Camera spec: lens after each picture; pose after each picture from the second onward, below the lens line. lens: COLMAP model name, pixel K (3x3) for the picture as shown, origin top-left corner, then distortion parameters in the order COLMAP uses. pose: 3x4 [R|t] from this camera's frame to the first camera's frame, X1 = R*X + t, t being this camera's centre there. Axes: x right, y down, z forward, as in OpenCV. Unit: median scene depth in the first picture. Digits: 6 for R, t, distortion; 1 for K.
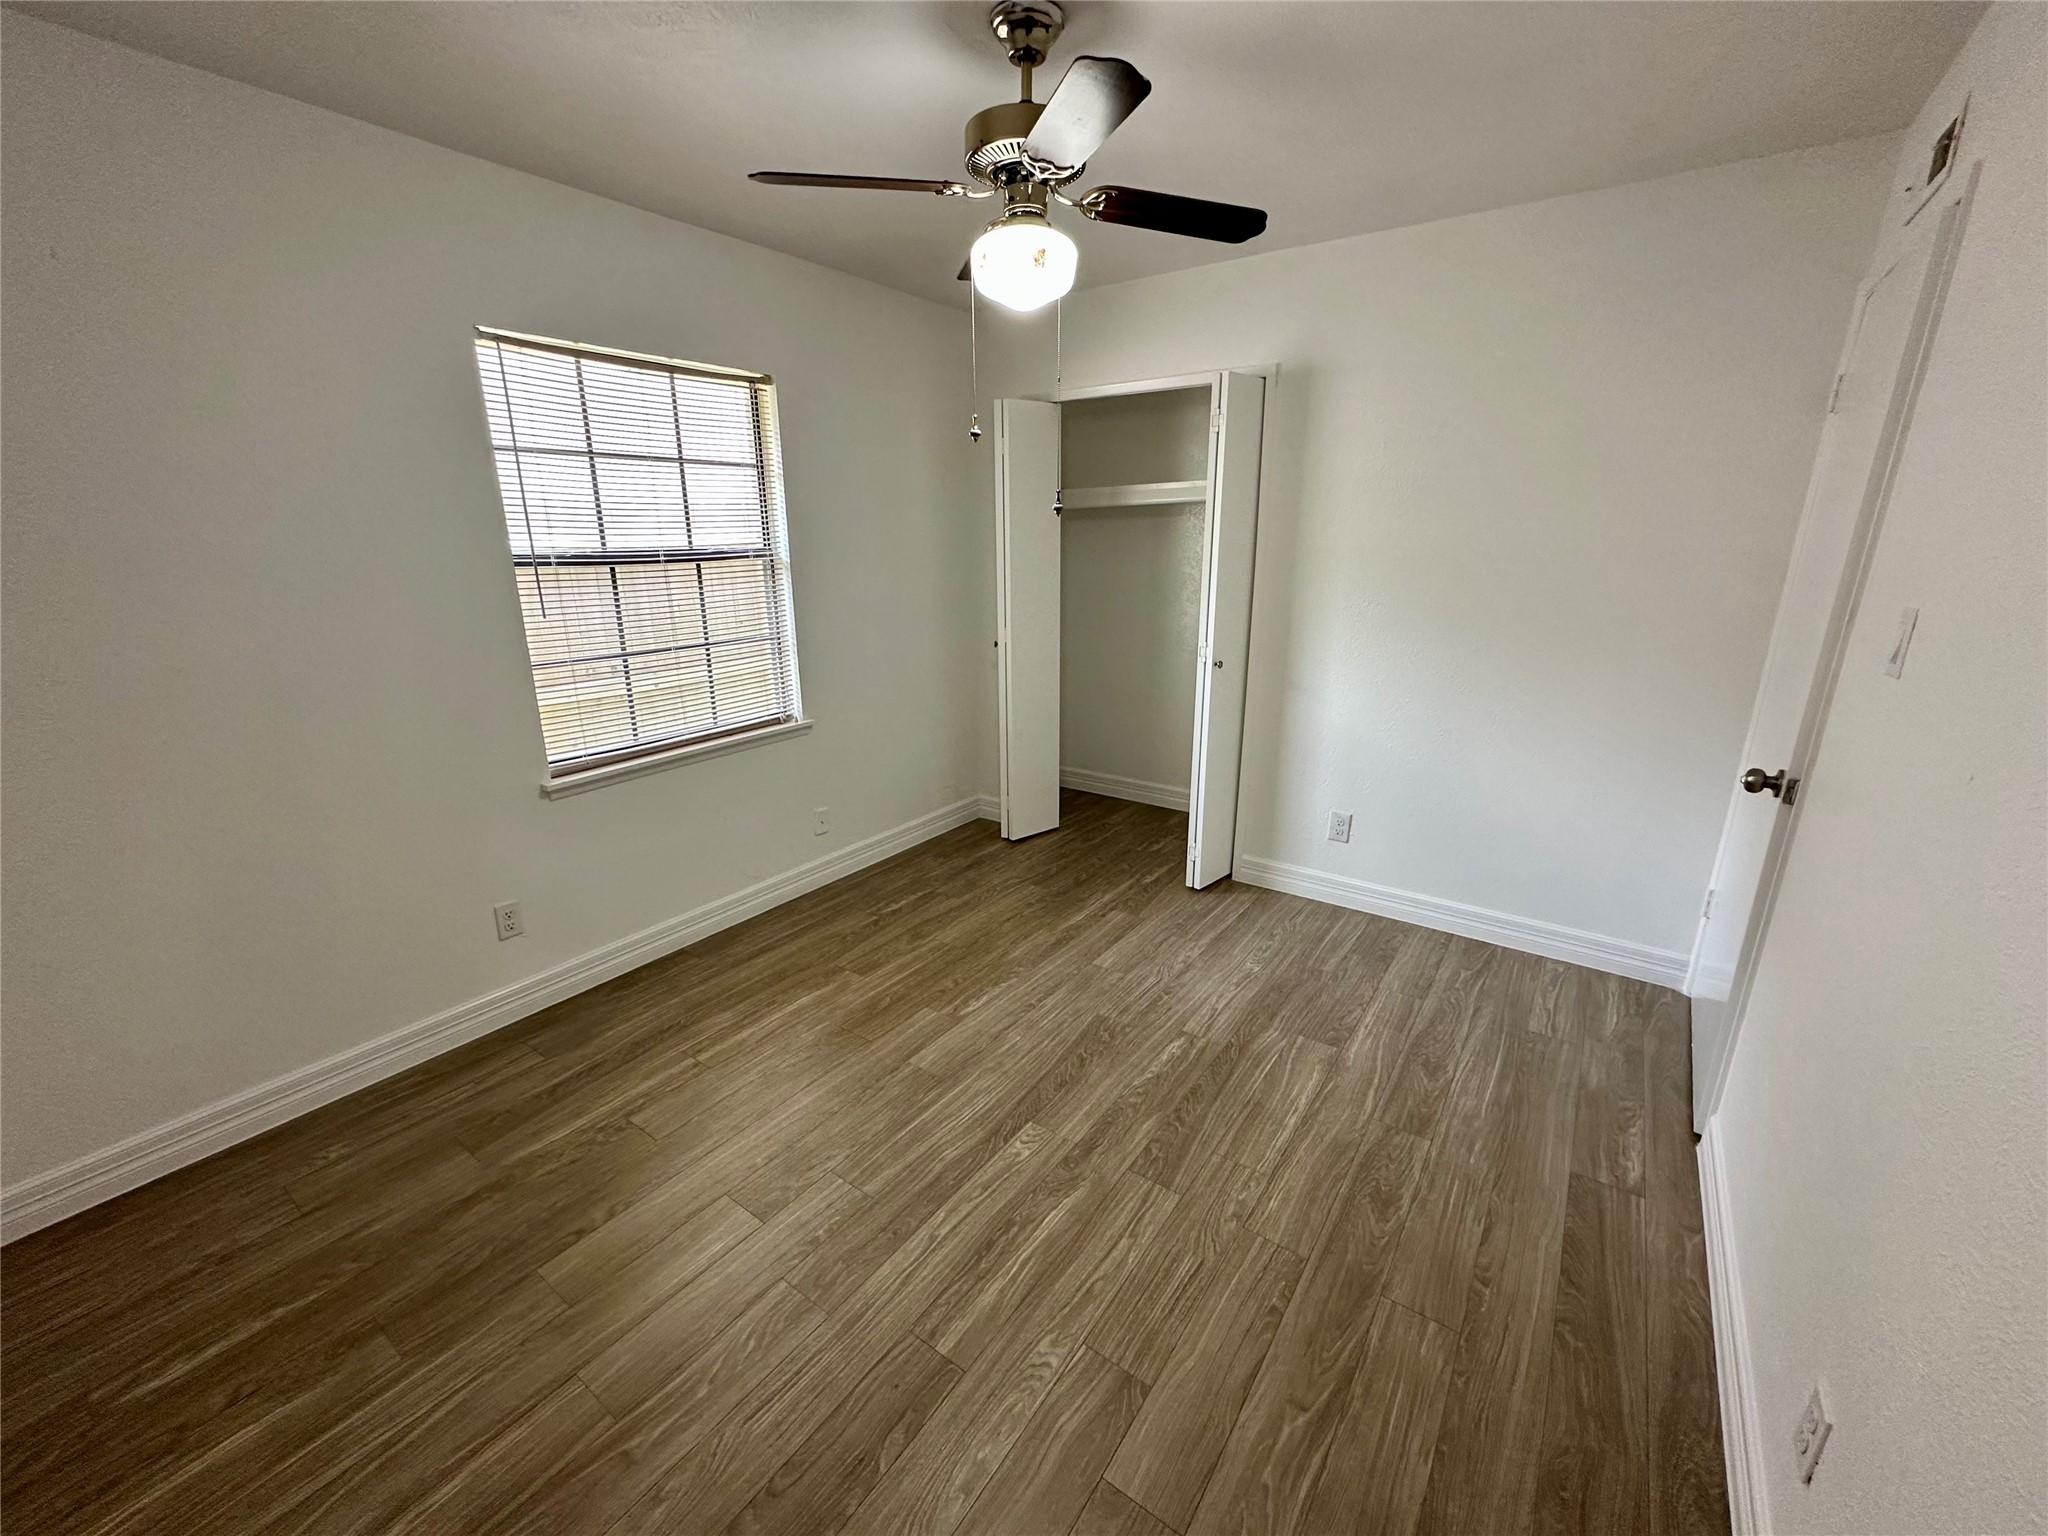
lens RADIAL K [[821.2, 0, 1020.5], [0, 821.2, 784.4], [0, 0, 1]] dist [-0.004200, 0.001003]
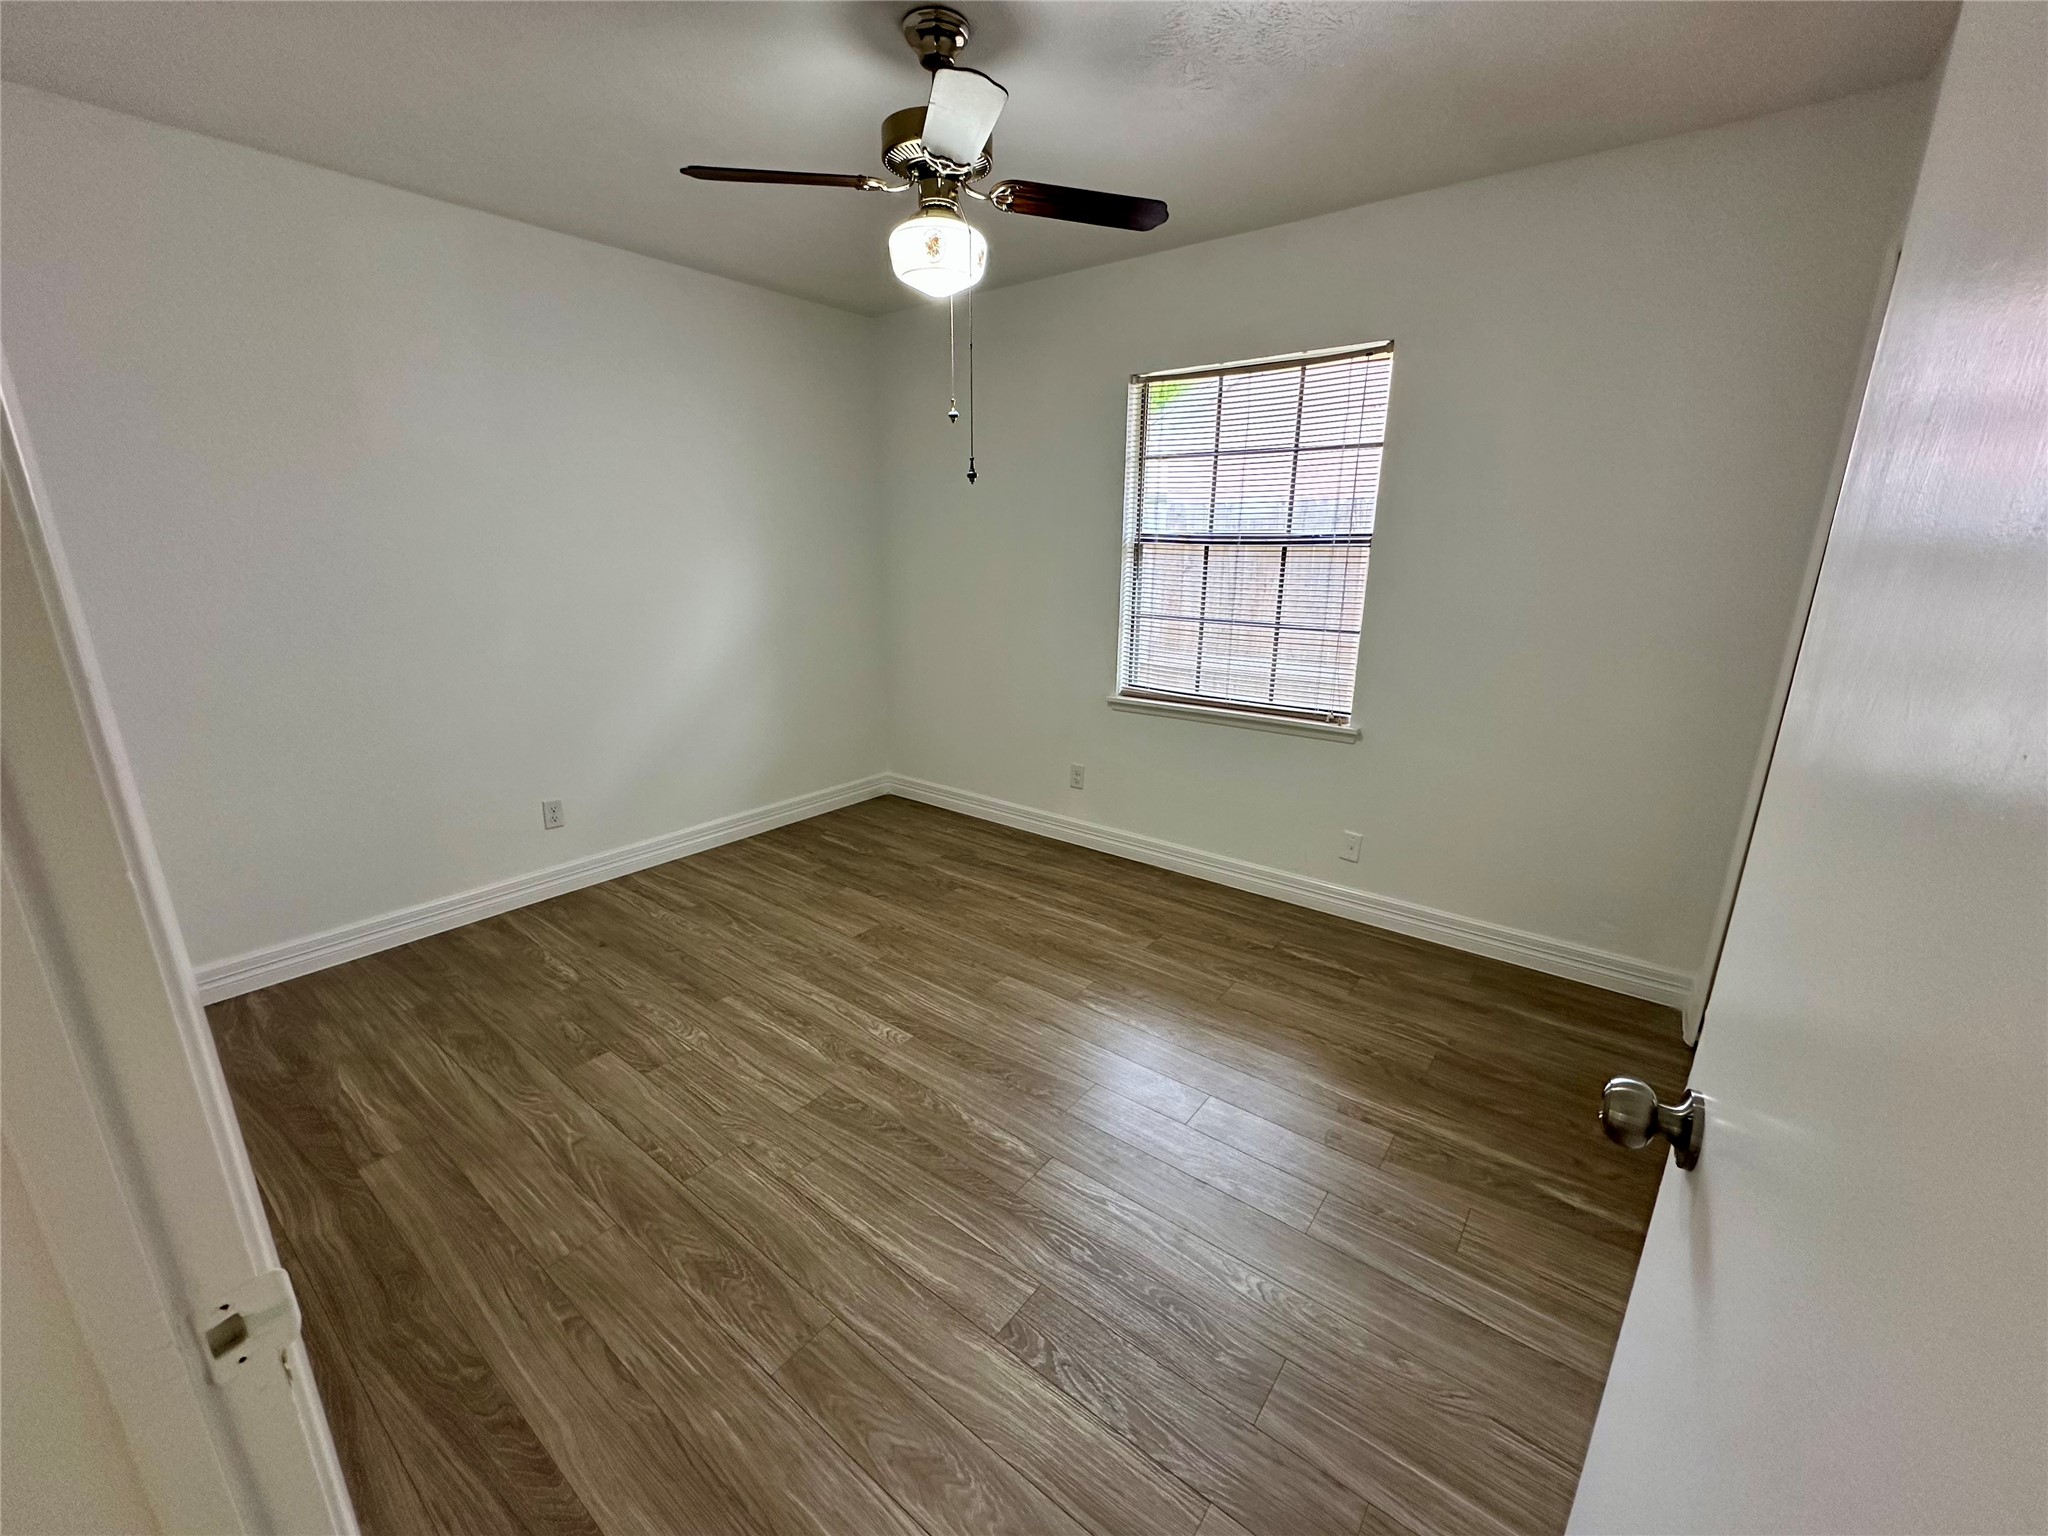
lens RADIAL K [[821.2, 0, 1032.9], [0, 821.2, 790.5], [0, 0, 1]] dist [-0.004200, 0.001003]
pose [[-0.037666, 0.294403, -0.954939, 0.998516], [-0.304470, 0.906799, 0.291571, -0.272942], [0.951777, 0.301733, 0.055481, 1.019145]]
